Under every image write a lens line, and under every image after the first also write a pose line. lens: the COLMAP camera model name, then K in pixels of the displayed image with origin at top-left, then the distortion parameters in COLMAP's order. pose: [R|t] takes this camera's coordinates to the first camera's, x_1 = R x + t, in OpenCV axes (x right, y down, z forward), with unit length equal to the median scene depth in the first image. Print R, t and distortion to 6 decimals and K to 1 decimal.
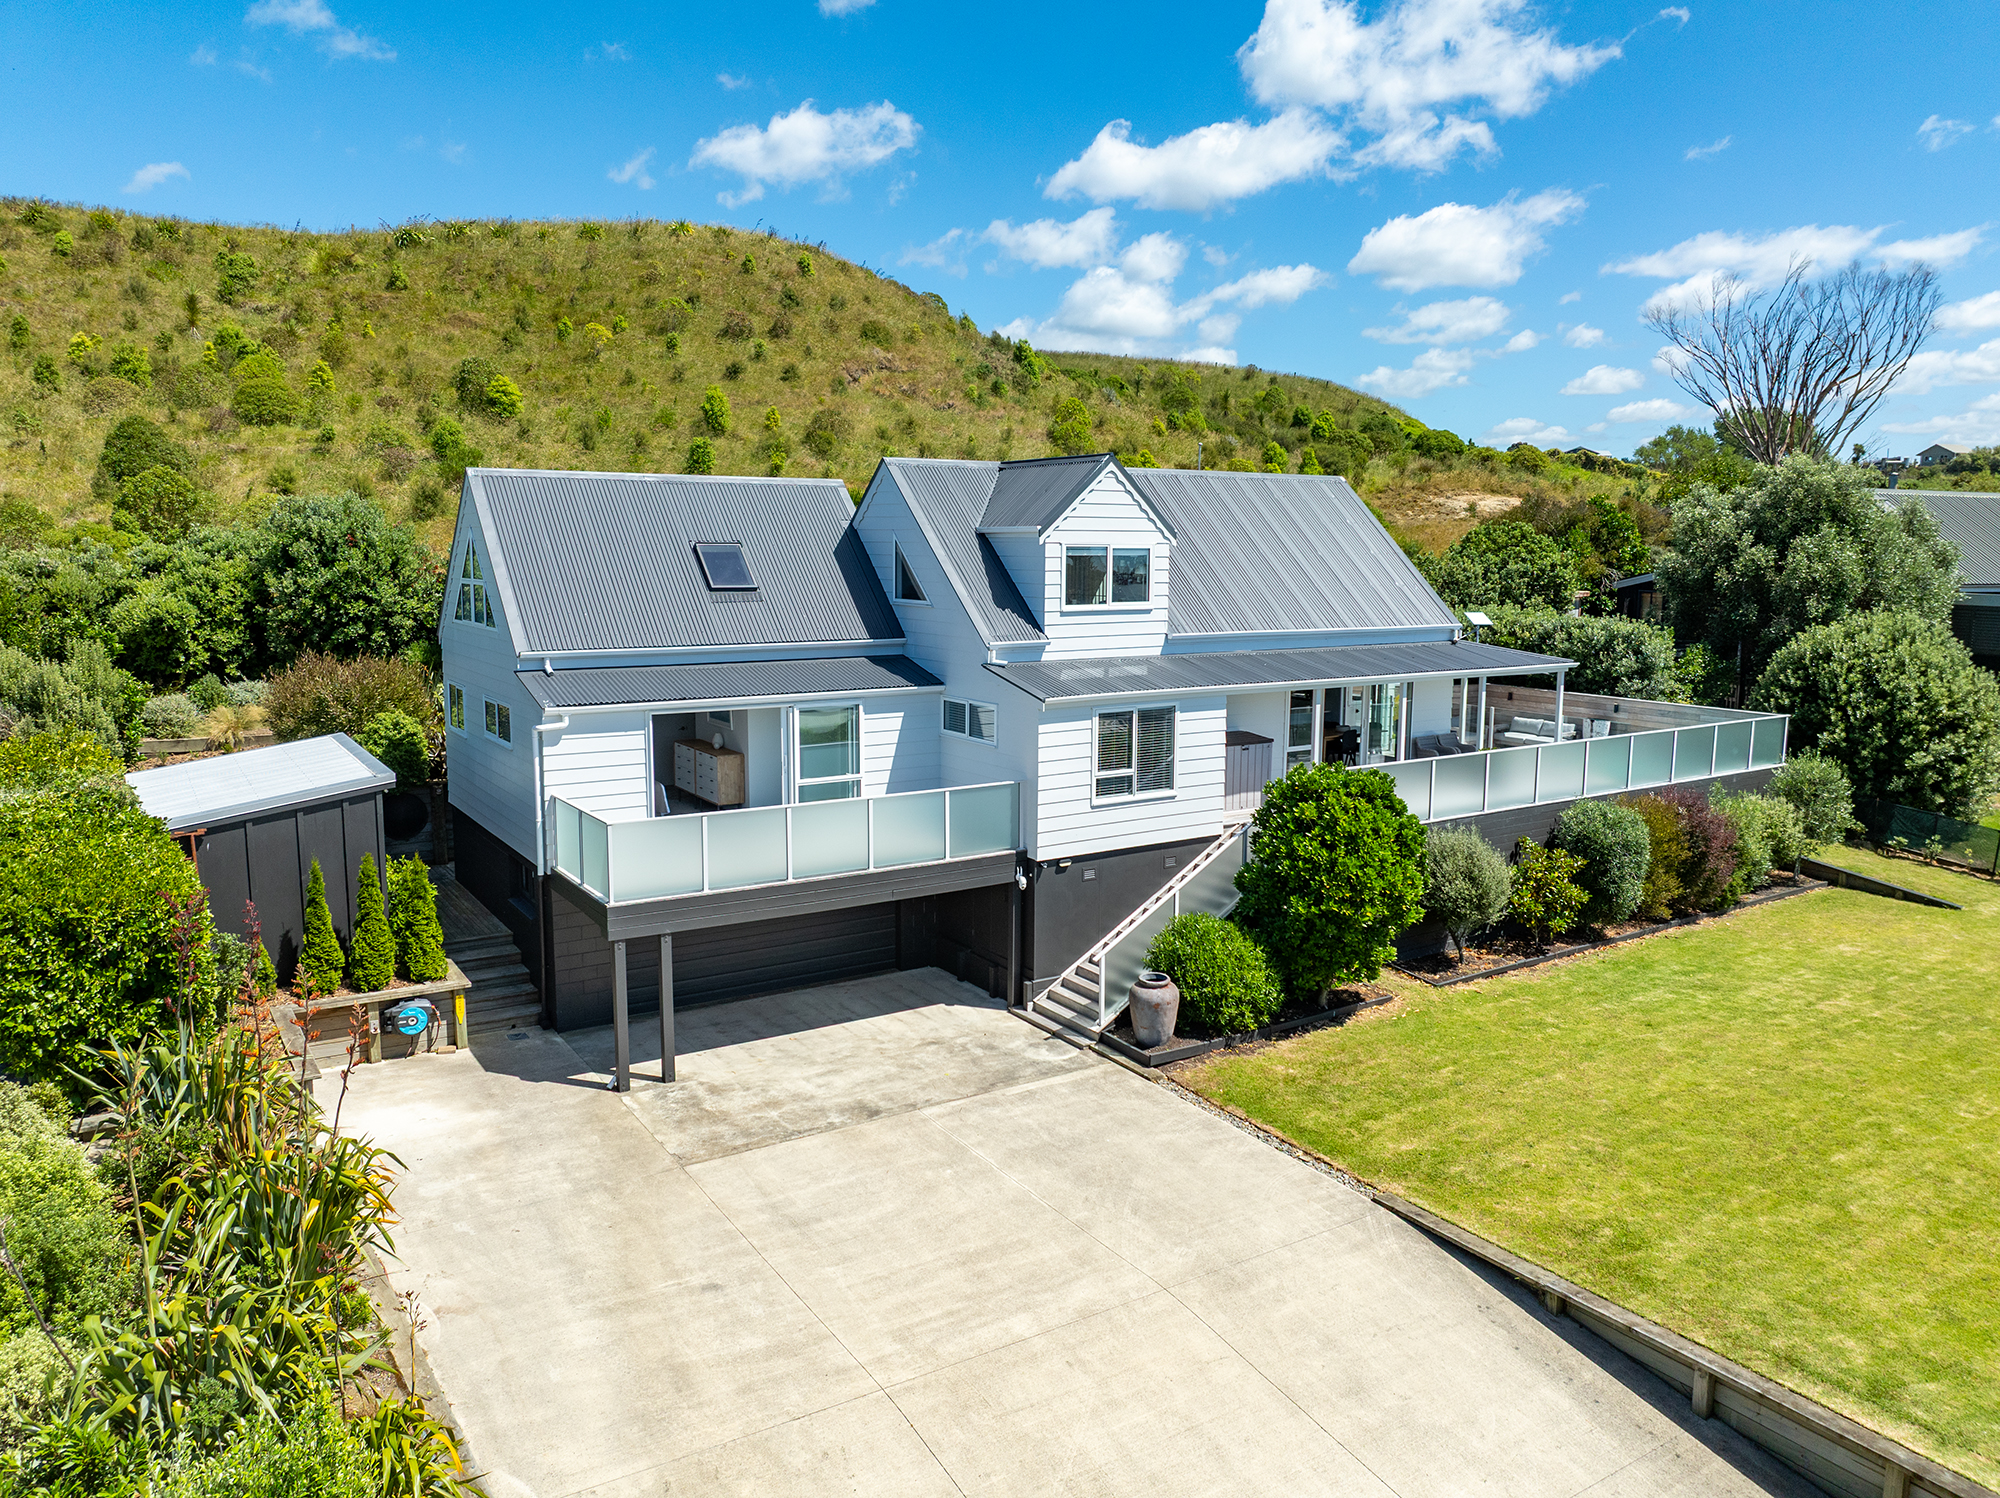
lens RADIAL K [[1363.1, 0, 937.3], [0, 1363.1, 749.8], [0, 0, 1]] dist [-0.032418, -0.000199]
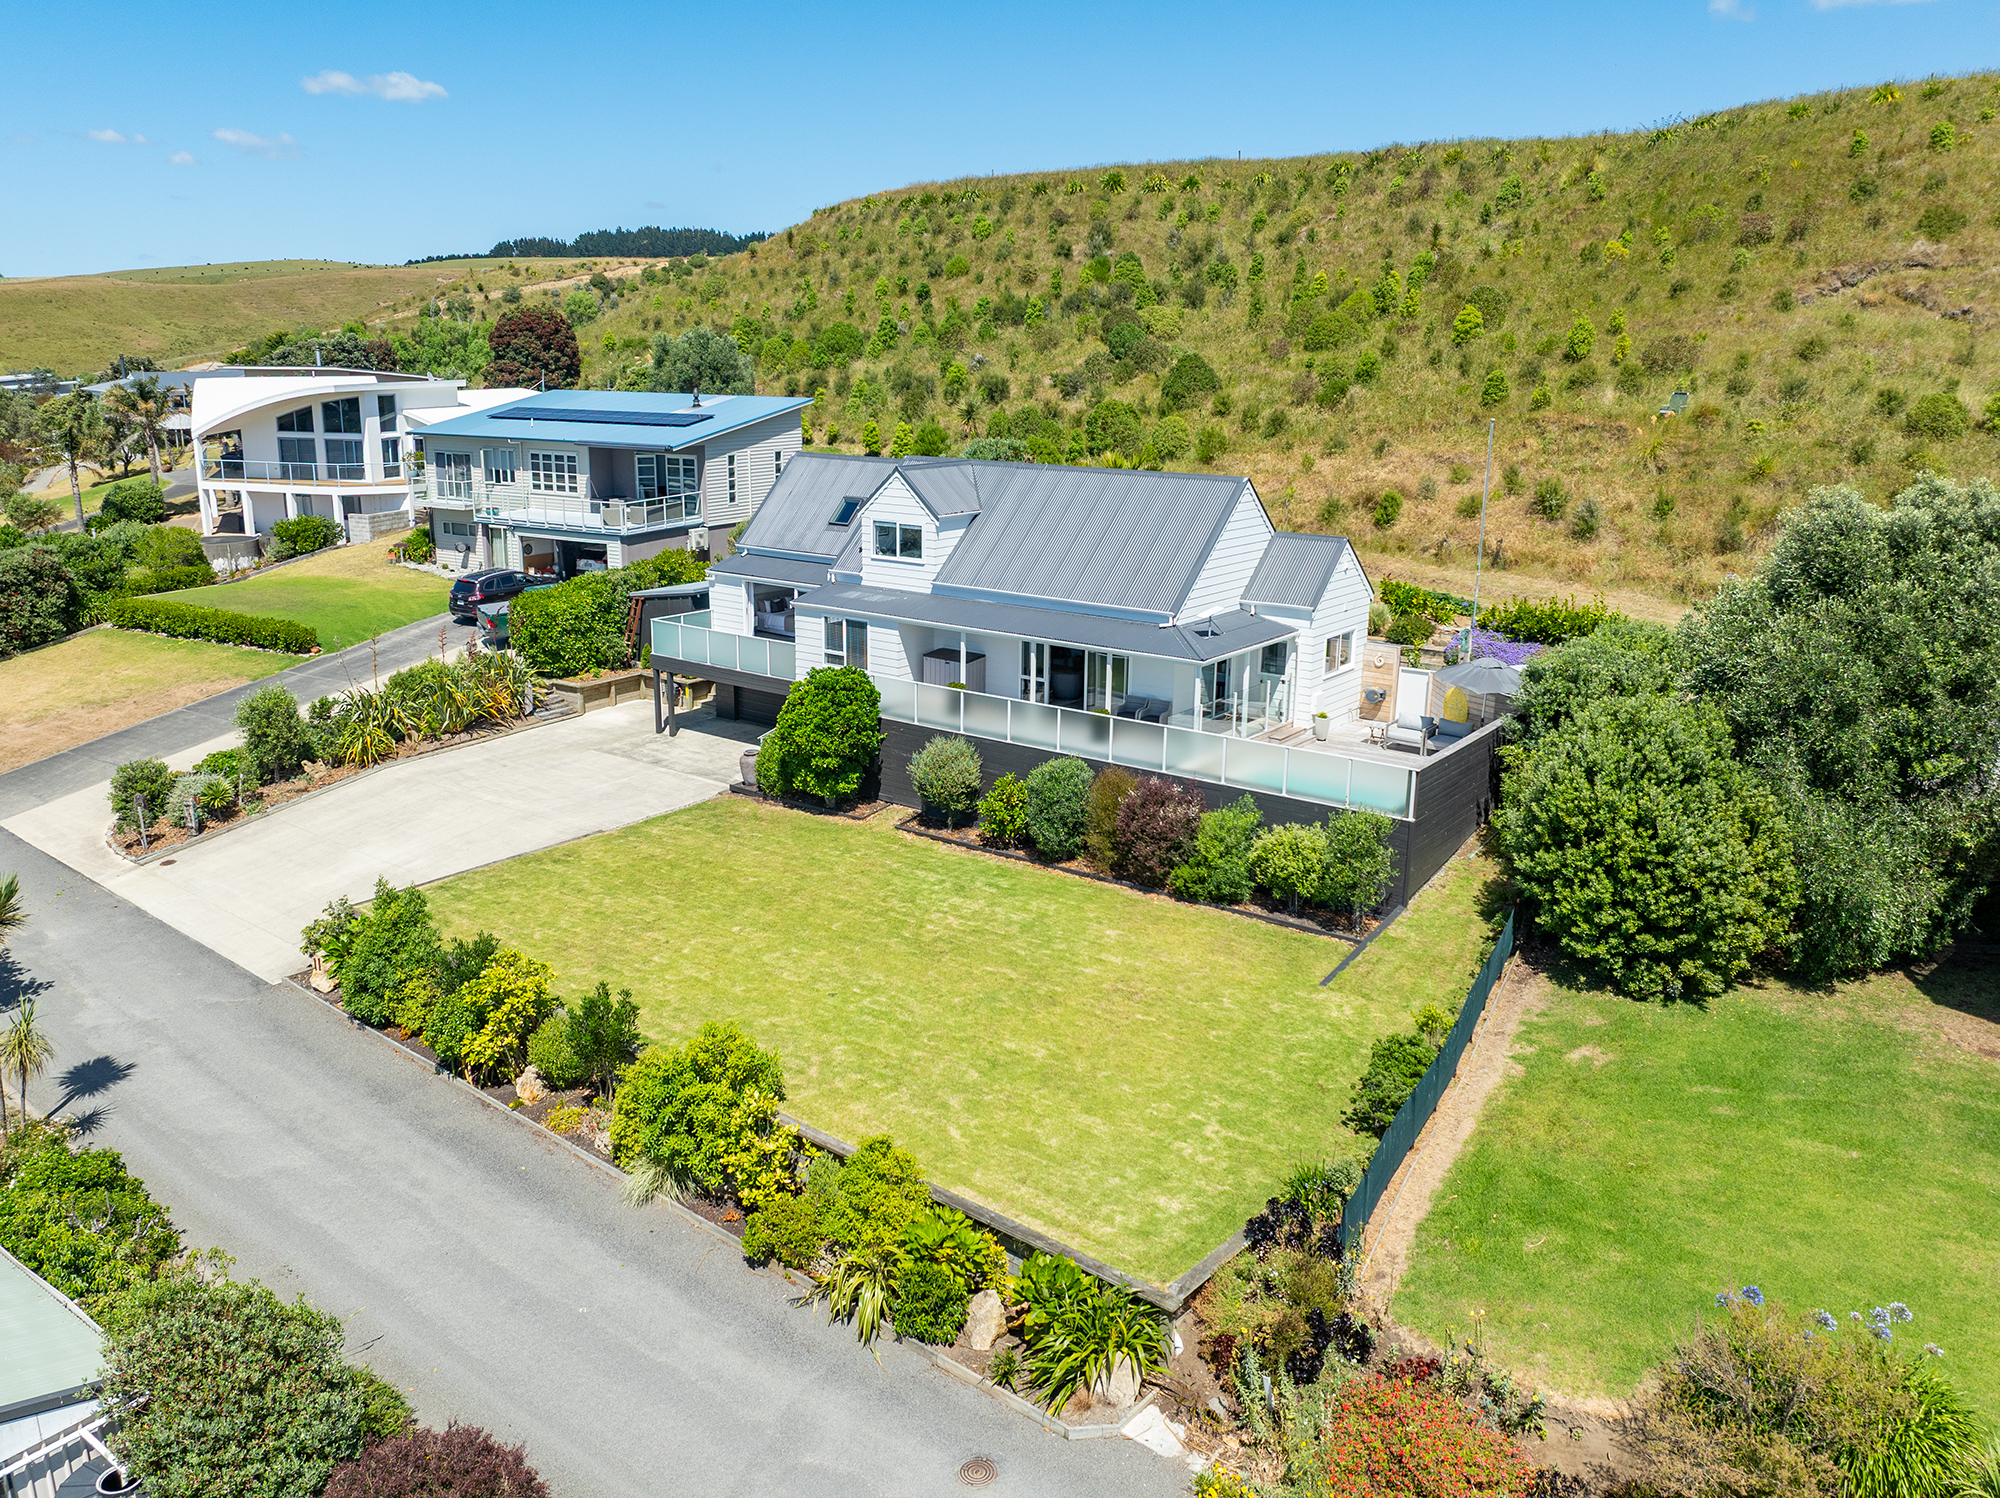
lens RADIAL K [[1397.3, 0, 1000.0], [0, 1397.3, 749.0], [0, 0, 1]] dist [-0.002813, 0.001582]
pose [[0.380495, 0.242888, -0.892317, 1.982998], [-0.140746, 0.968862, 0.203708, -0.277662], [0.914010, 0.048081, 0.402833, 0.503854]]
